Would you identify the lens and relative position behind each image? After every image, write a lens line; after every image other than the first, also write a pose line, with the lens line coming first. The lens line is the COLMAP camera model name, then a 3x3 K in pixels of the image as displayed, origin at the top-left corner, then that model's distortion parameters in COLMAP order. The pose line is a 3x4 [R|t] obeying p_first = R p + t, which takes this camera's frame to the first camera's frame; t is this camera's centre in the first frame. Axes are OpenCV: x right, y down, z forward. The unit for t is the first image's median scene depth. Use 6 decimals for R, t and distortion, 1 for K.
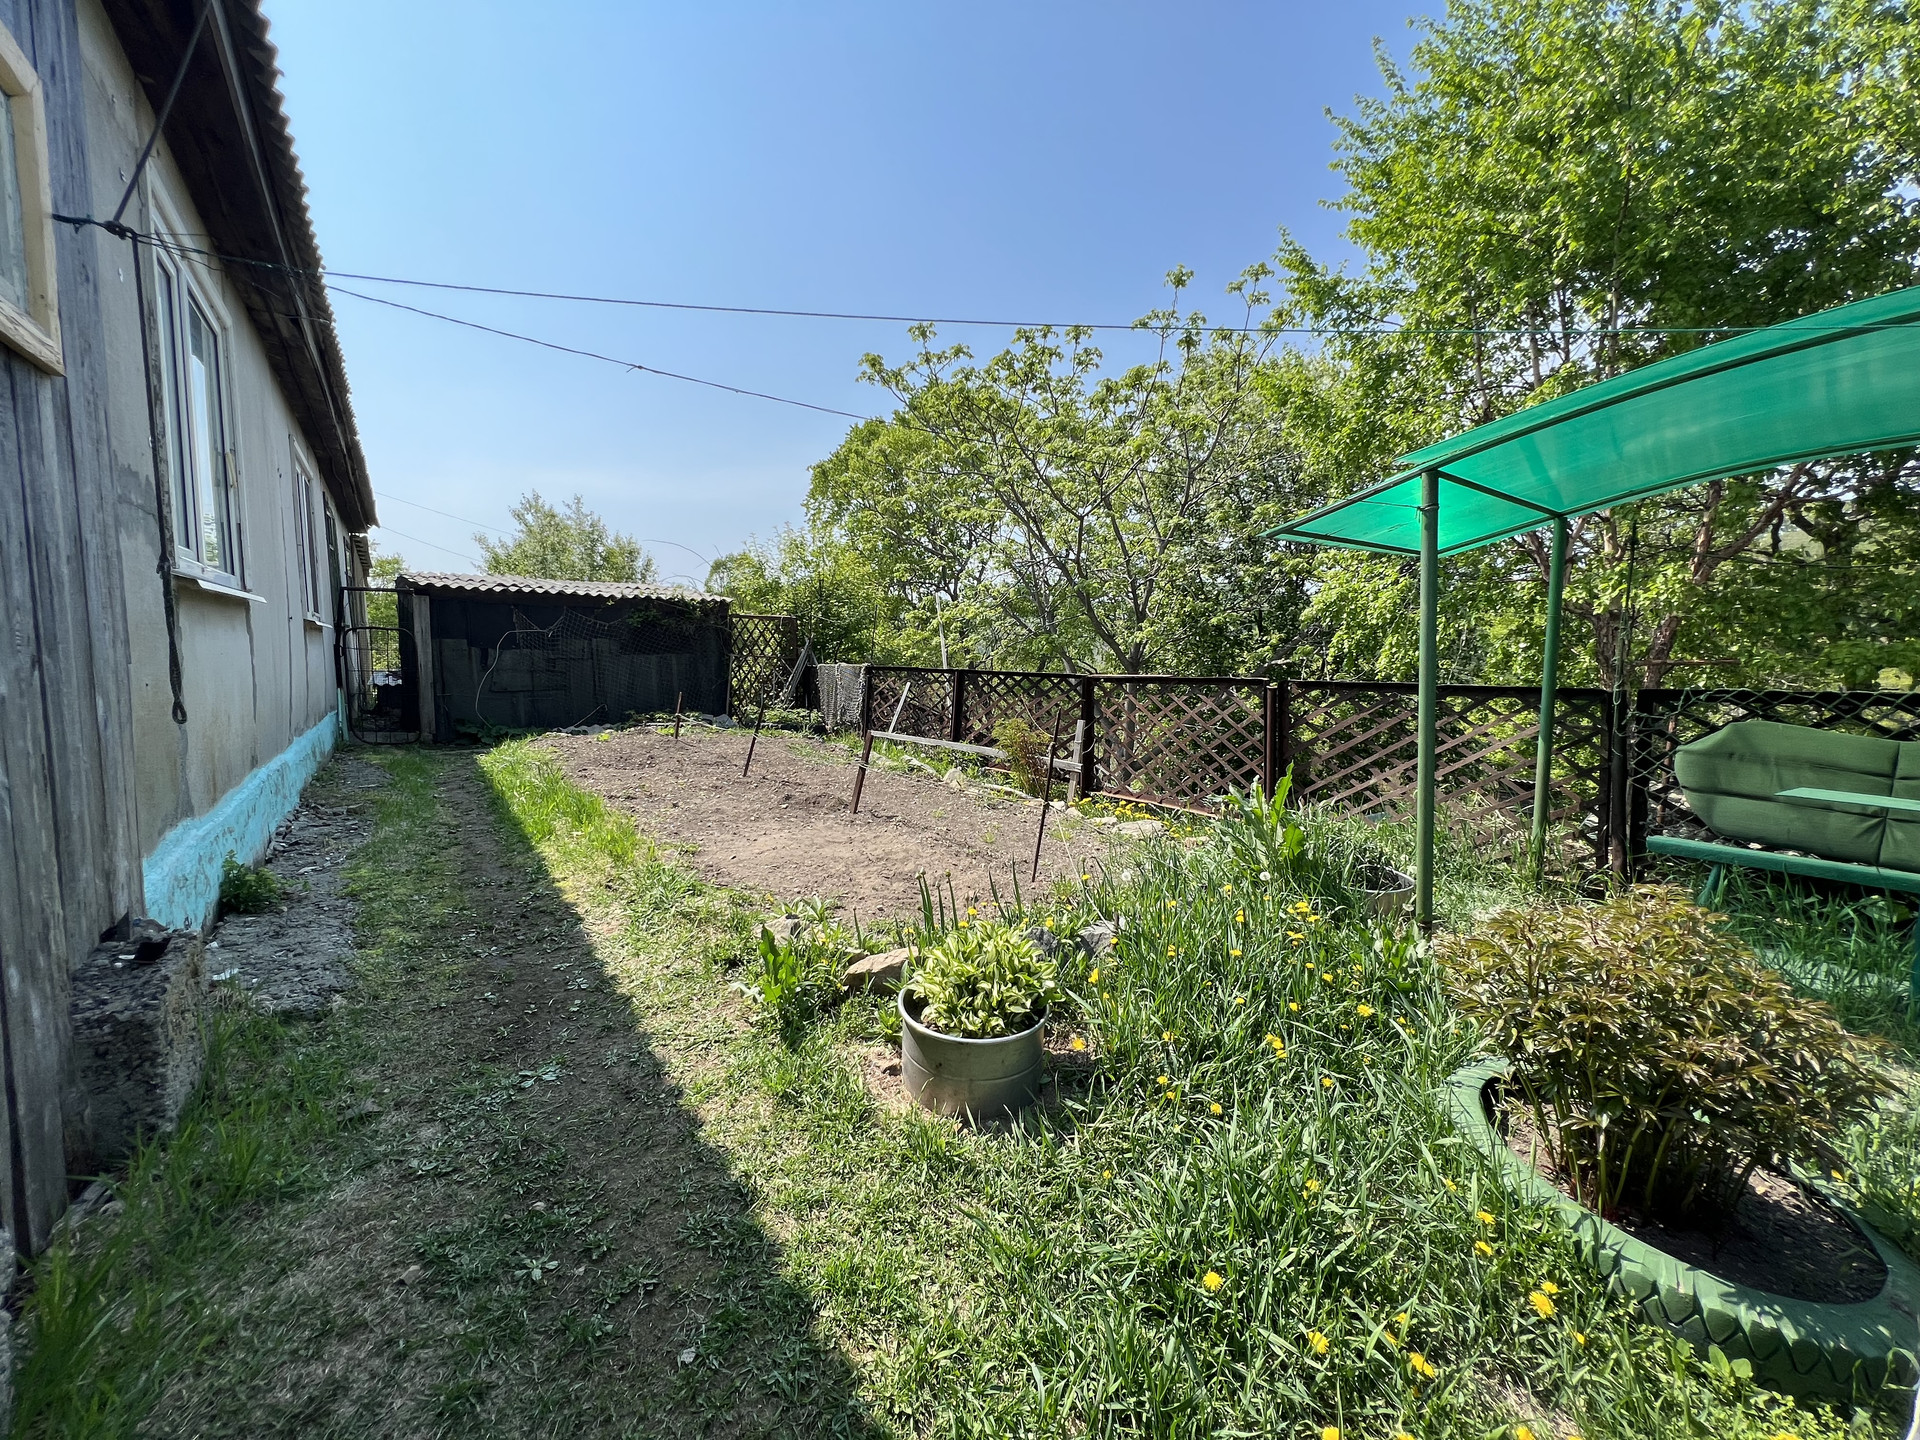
lens RADIAL K [[769.3, 0, 968.3], [0, 769.3, 720.8], [0, 0, 1]] dist [-0.003222, 0.001249]
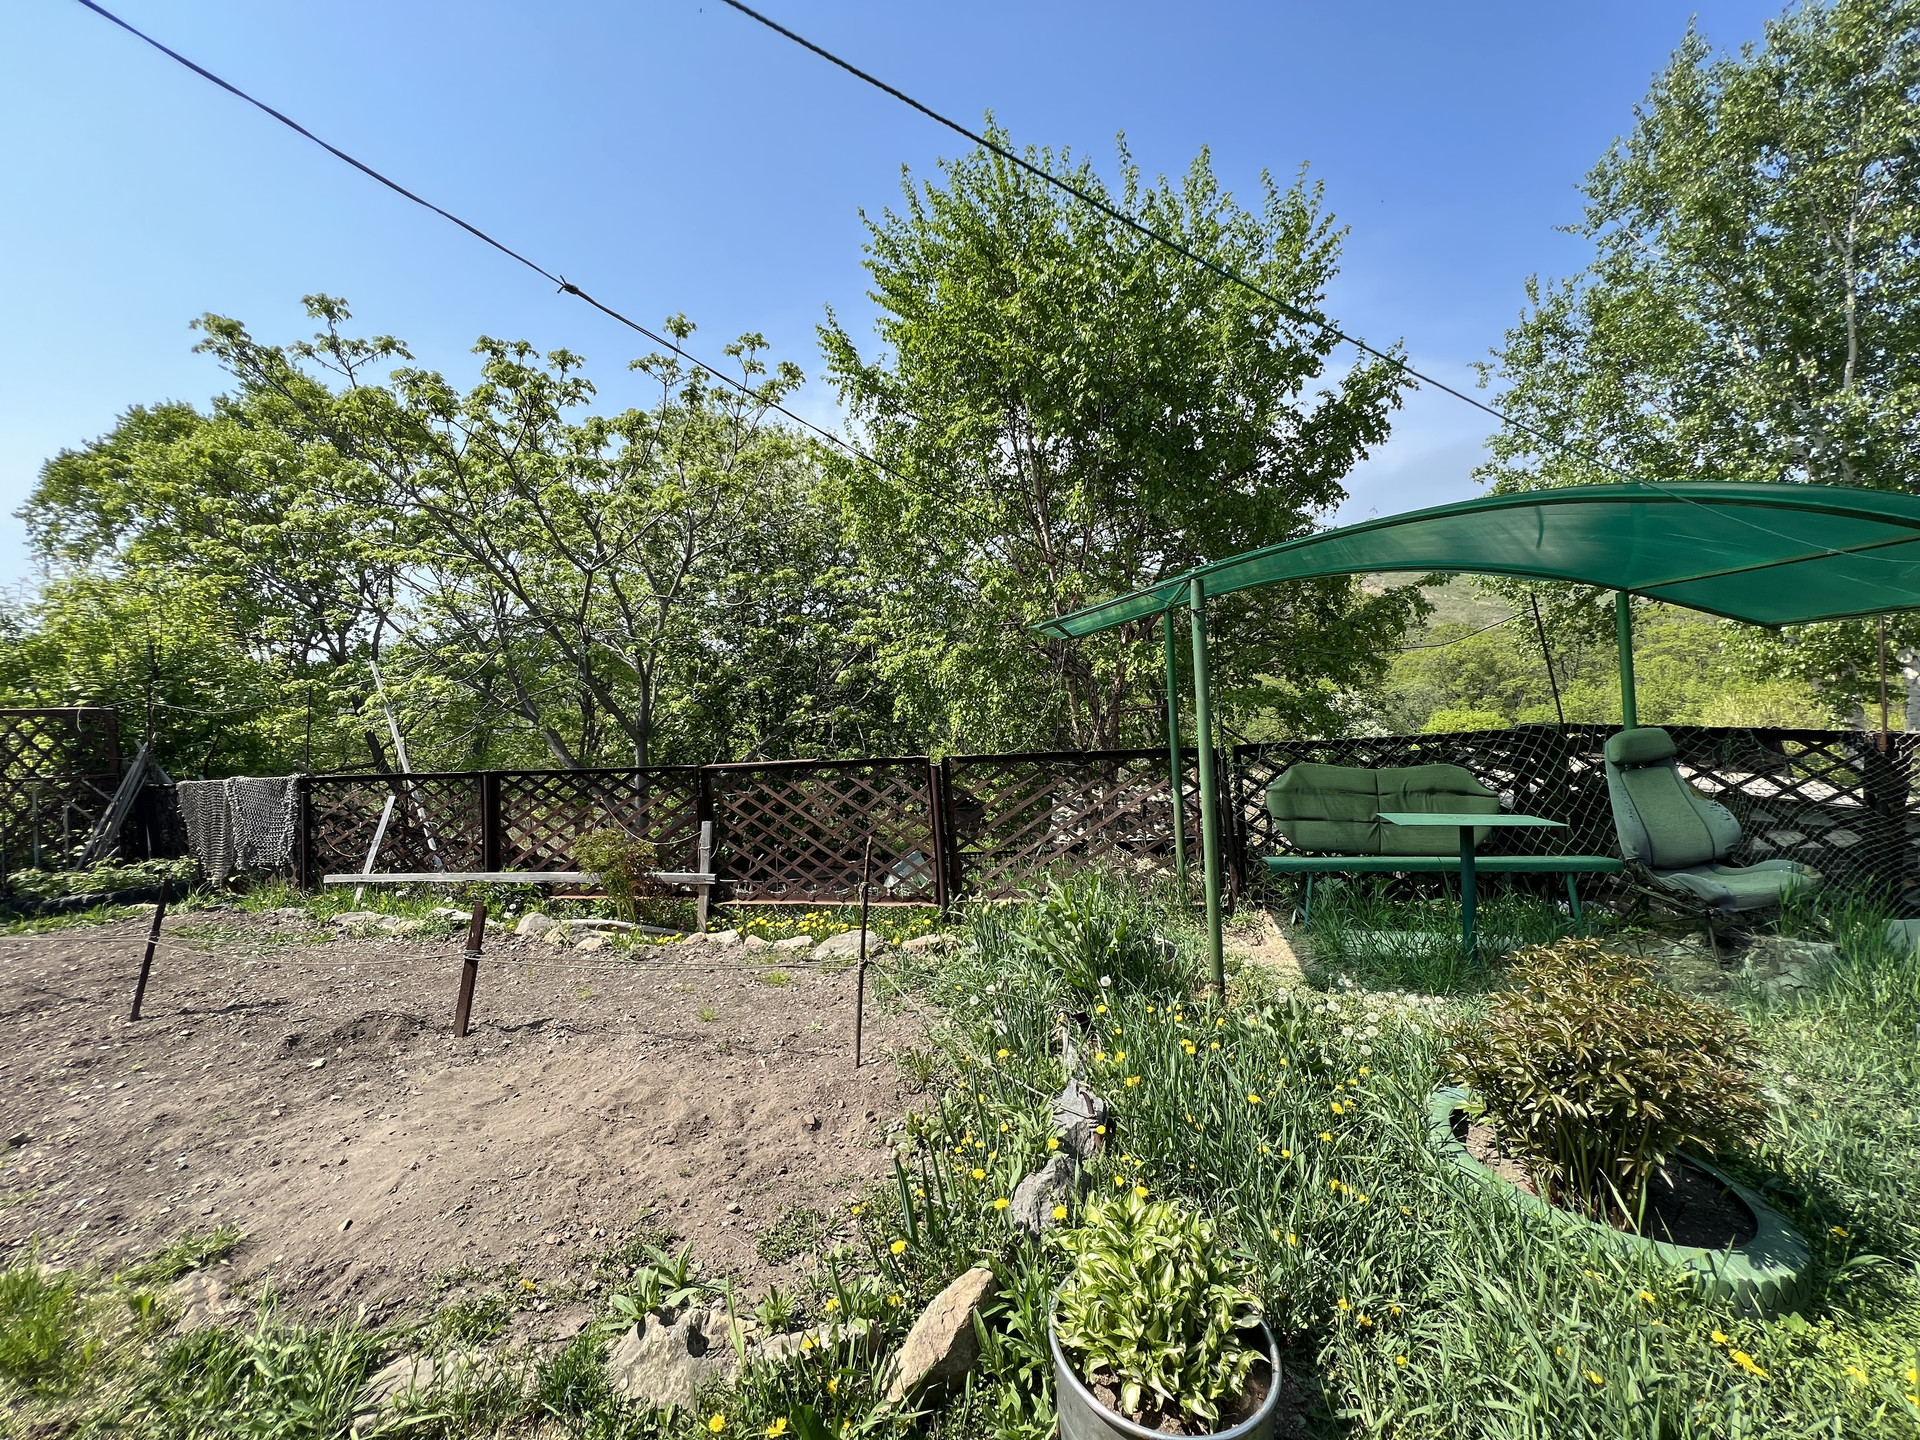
lens RADIAL K [[769.3, 0, 961.3], [0, 769.3, 708.1], [0, 0, 1]] dist [-0.003222, 0.001249]
pose [[0.758936, -0.060809, 0.648320, -0.110958], [0.111420, 0.993074, -0.037285, -0.038332], [-0.641562, 0.100533, 0.760454, 0.109636]]
